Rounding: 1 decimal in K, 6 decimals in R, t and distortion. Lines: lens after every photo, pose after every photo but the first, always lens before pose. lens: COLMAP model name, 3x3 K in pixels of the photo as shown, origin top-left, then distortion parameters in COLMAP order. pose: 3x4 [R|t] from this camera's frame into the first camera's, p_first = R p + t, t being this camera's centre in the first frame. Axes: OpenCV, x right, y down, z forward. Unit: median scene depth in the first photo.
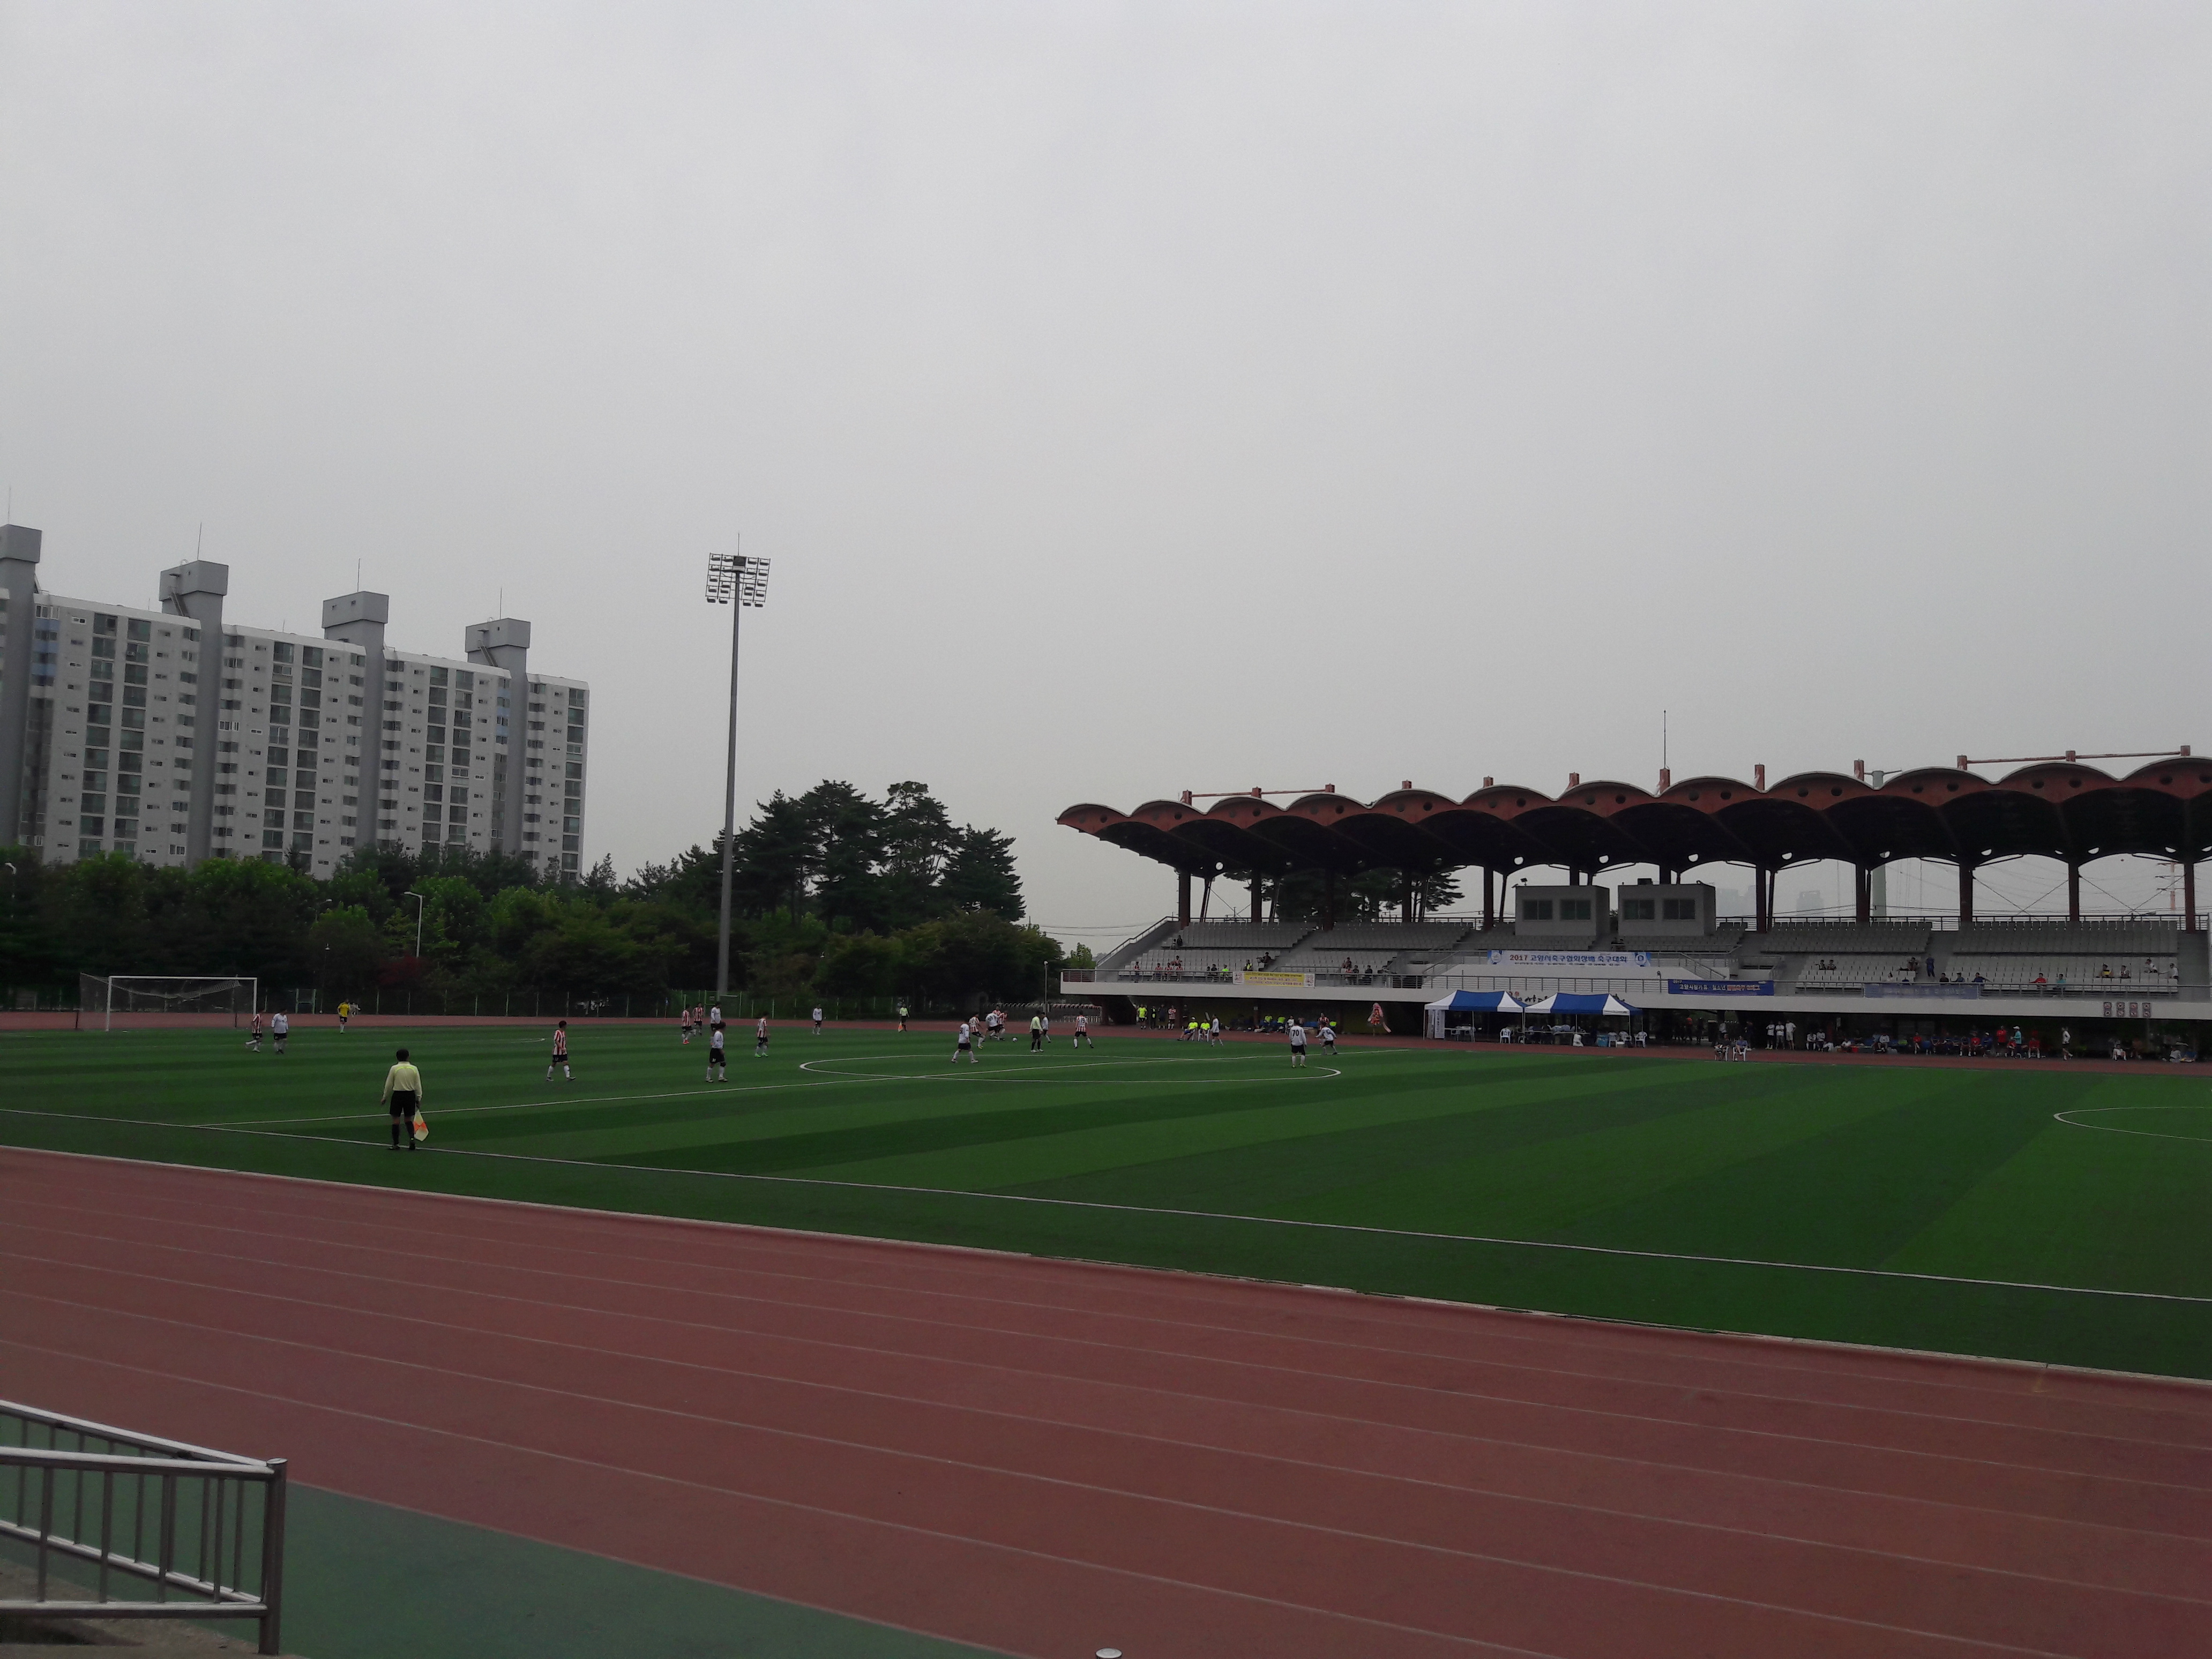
lens RADIAL K [[1791.8, 0, 1165.3], [0, 1791.8, 825.5], [0, 0, 1]] dist [0.255240, -0.567593]
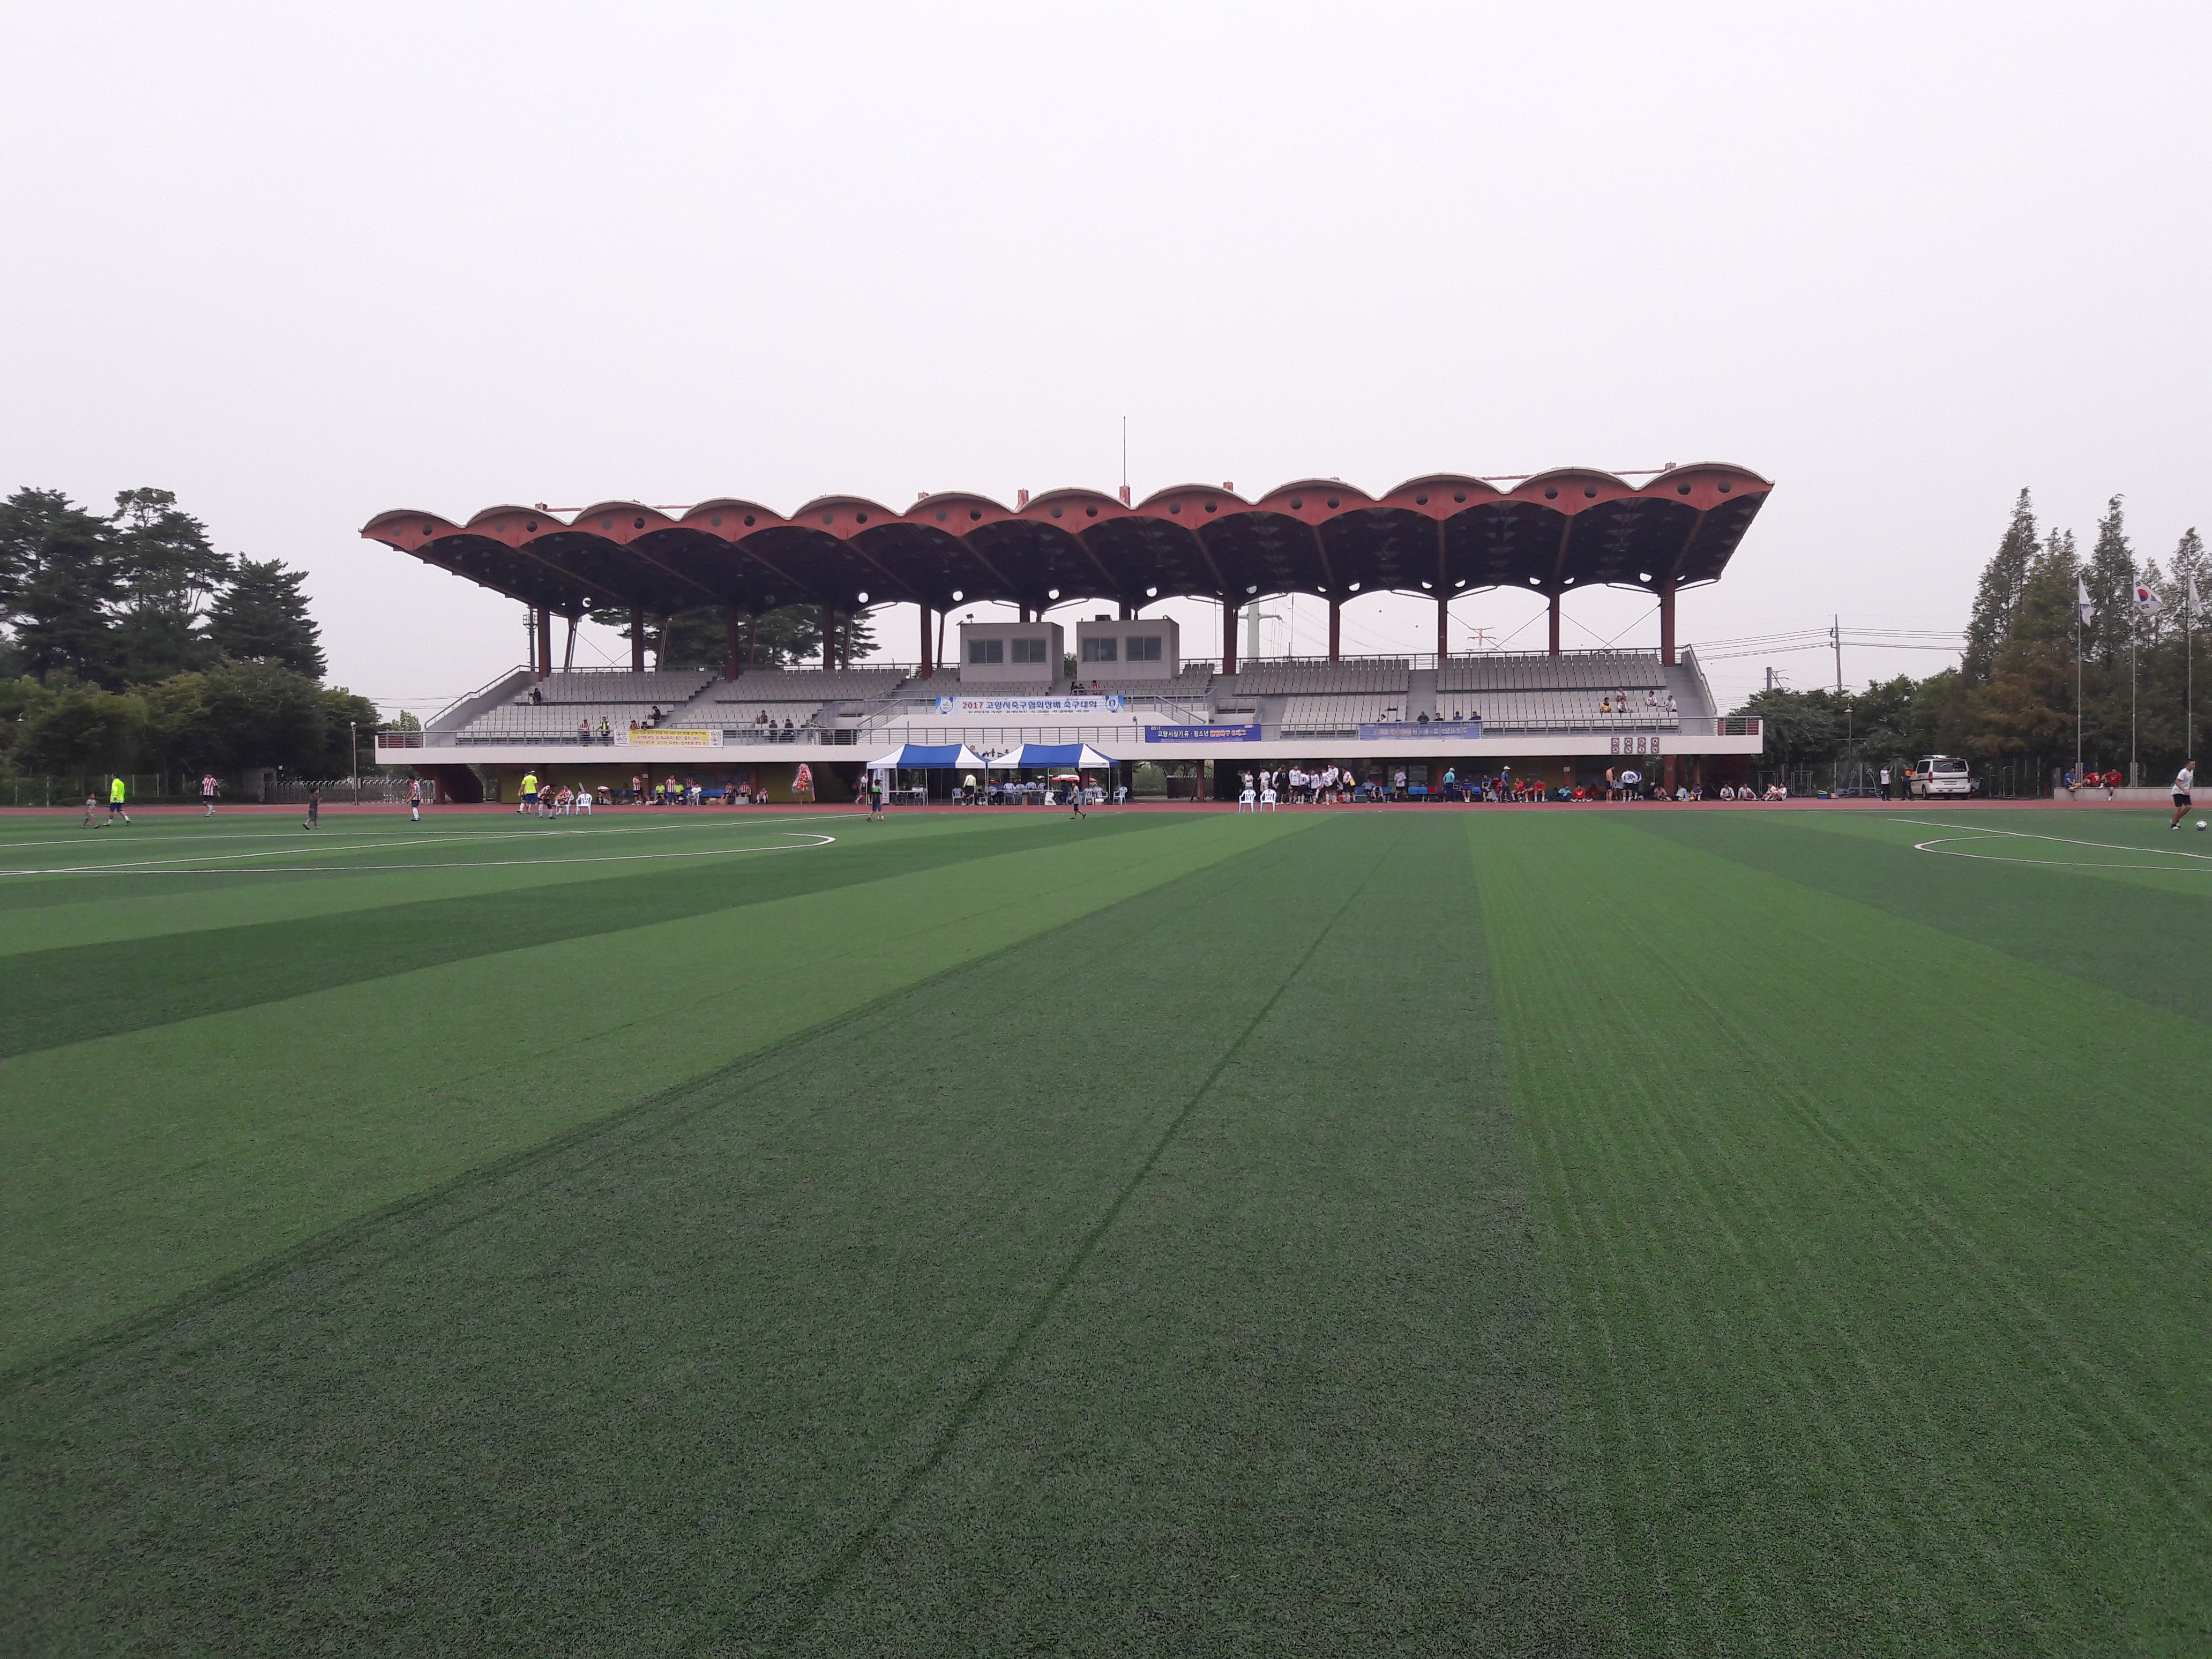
lens RADIAL K [[1790.1, 0, 1106.0], [0, 1790.1, 829.5], [0, 0, 1]] dist [0.006371, 0.001693]
pose [[0.948510, -0.030613, 0.315265, -0.005531], [-0.007033, 0.993038, 0.117587, 0.030373], [-0.316670, -0.113750, 0.941691, 0.189552]]
